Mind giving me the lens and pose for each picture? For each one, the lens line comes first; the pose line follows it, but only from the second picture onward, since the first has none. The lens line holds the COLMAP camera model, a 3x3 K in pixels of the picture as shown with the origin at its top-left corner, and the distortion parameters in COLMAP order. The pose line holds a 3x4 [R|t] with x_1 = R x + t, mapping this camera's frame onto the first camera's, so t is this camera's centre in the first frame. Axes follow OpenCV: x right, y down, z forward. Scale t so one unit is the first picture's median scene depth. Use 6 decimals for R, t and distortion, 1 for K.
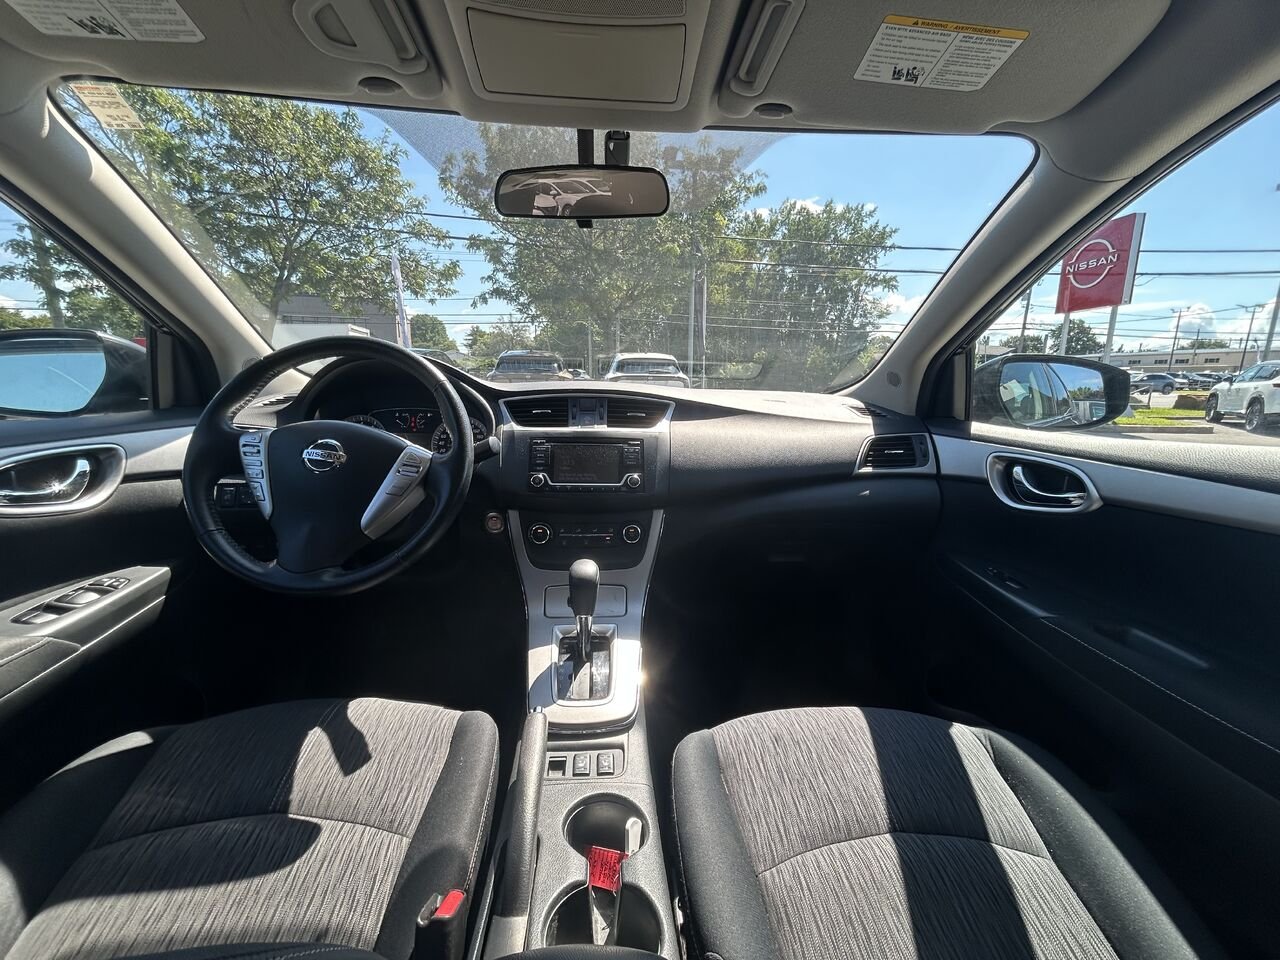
lens RADIAL K [[519.5, 0, 644.6], [0, 519.5, 472.5], [0, 0, 1]] dist [0.000669, 0.000898]
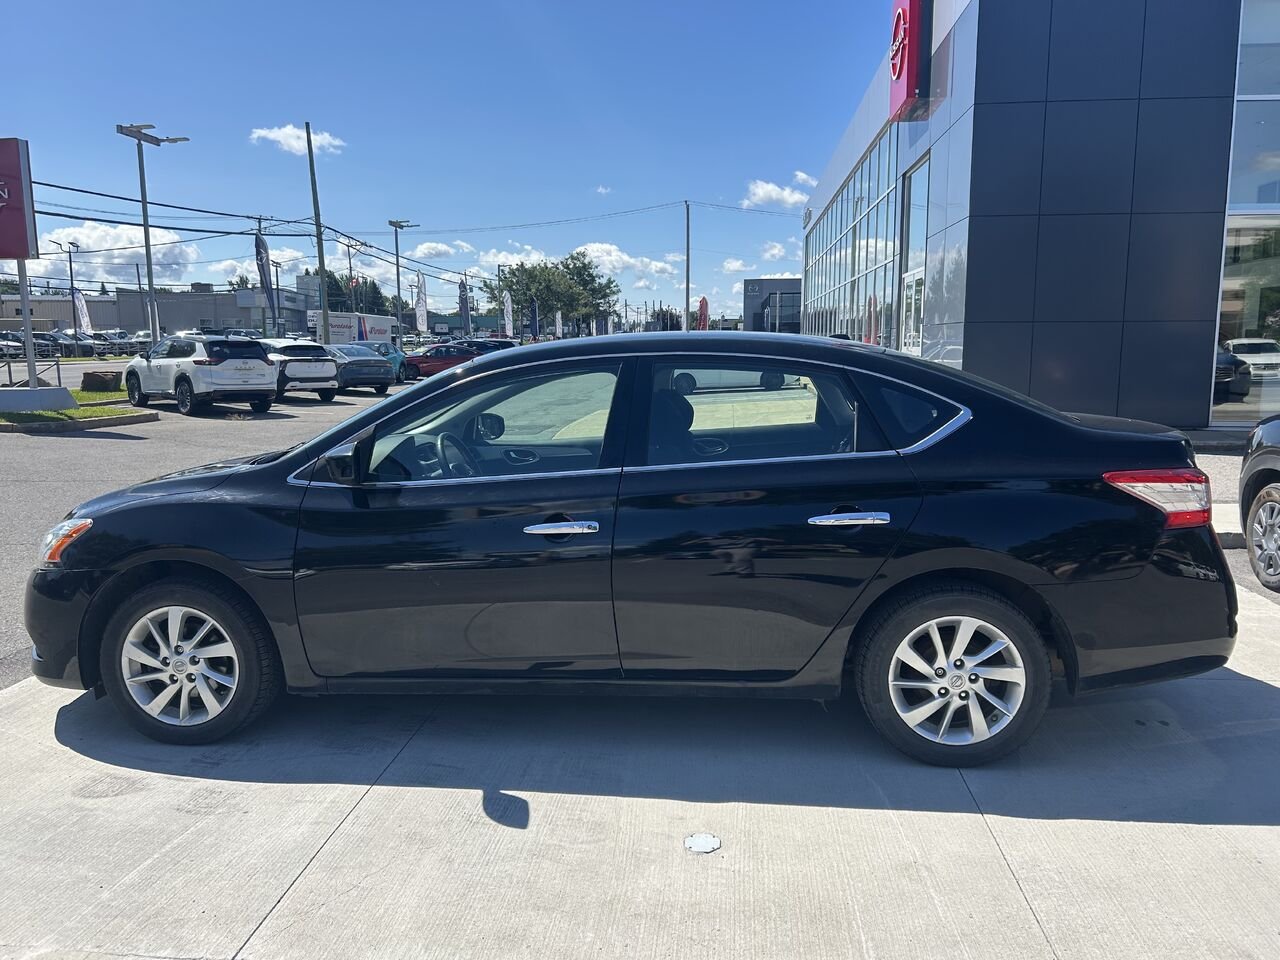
lens RADIAL K [[966.7, 0, 632.6], [0, 966.7, 477.2], [0, 0, 1]] dist [0.026695, -0.021244]
pose [[0.179573, -0.143663, 0.973198, -0.262846], [0.173809, 0.978349, 0.112352, -0.021423], [-0.968269, 0.148975, 0.200655, -0.045319]]
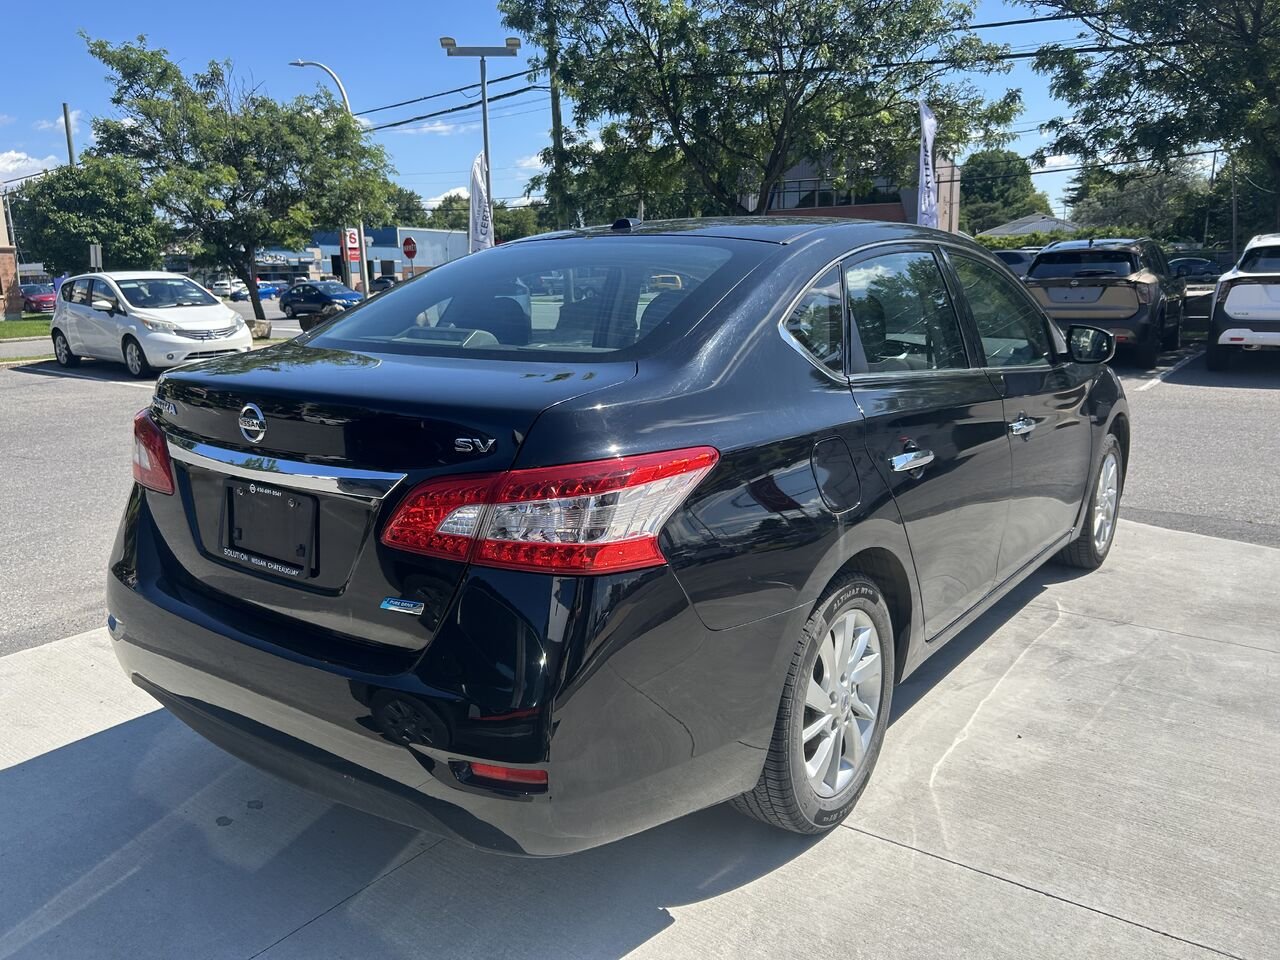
lens RADIAL K [[966.7, 0, 643.4], [0, 966.7, 486.0], [0, 0, 1]] dist [0.026695, -0.021244]
pose [[0.748110, 0.111299, -0.654174, 0.130070], [-0.082806, 0.993786, 0.074383, 0.015840], [0.658388, -0.001477, 0.752677, -0.187684]]
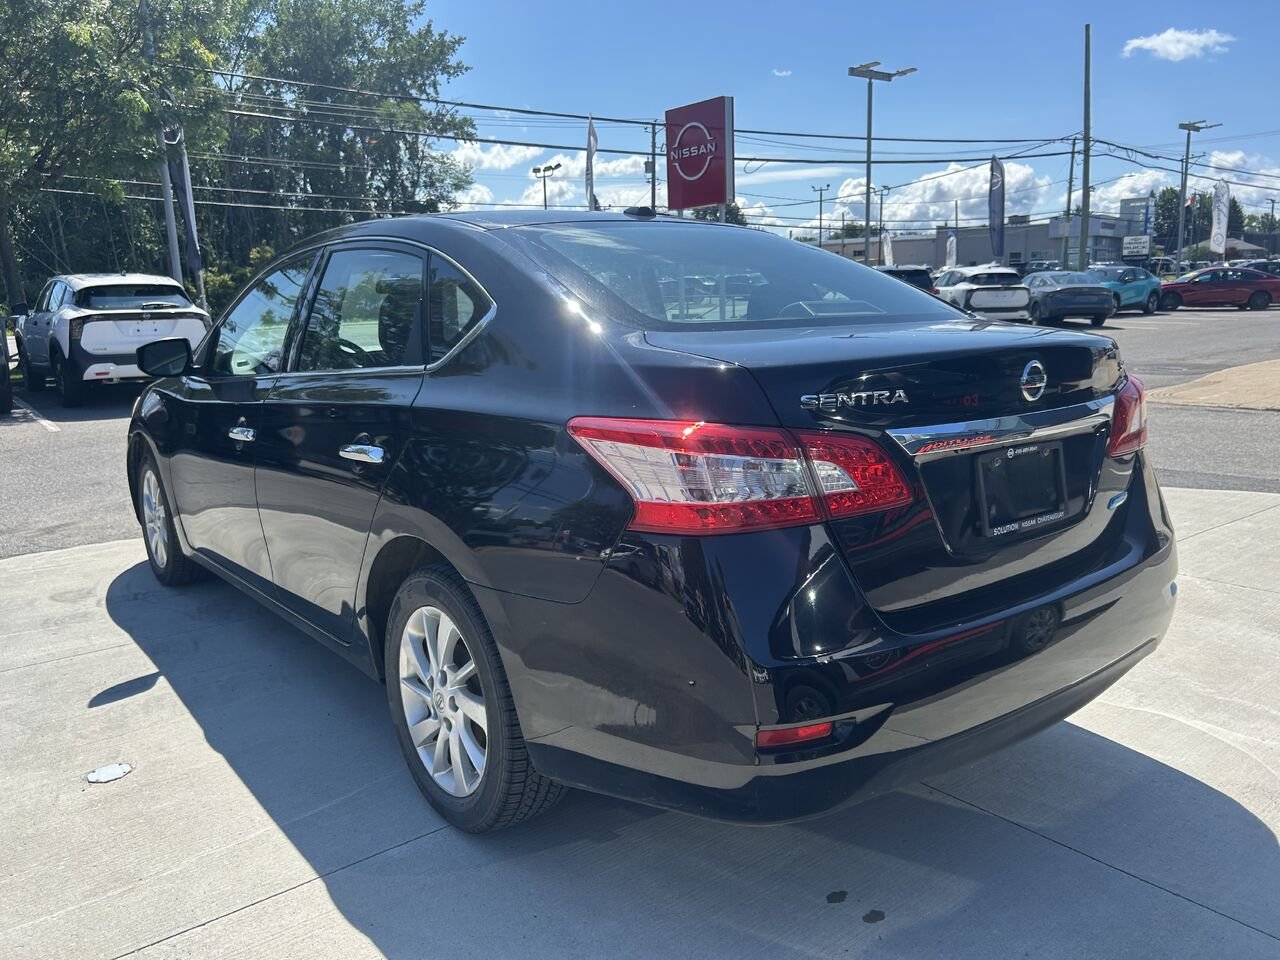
lens RADIAL K [[966.7, 0, 630.6], [0, 966.7, 495.0], [0, 0, 1]] dist [0.026695, -0.021244]
pose [[0.835449, -0.144090, 0.530343, -0.101141], [0.129159, 0.989467, 0.065366, 0.020857], [-0.534175, 0.013889, 0.845260, -0.204081]]
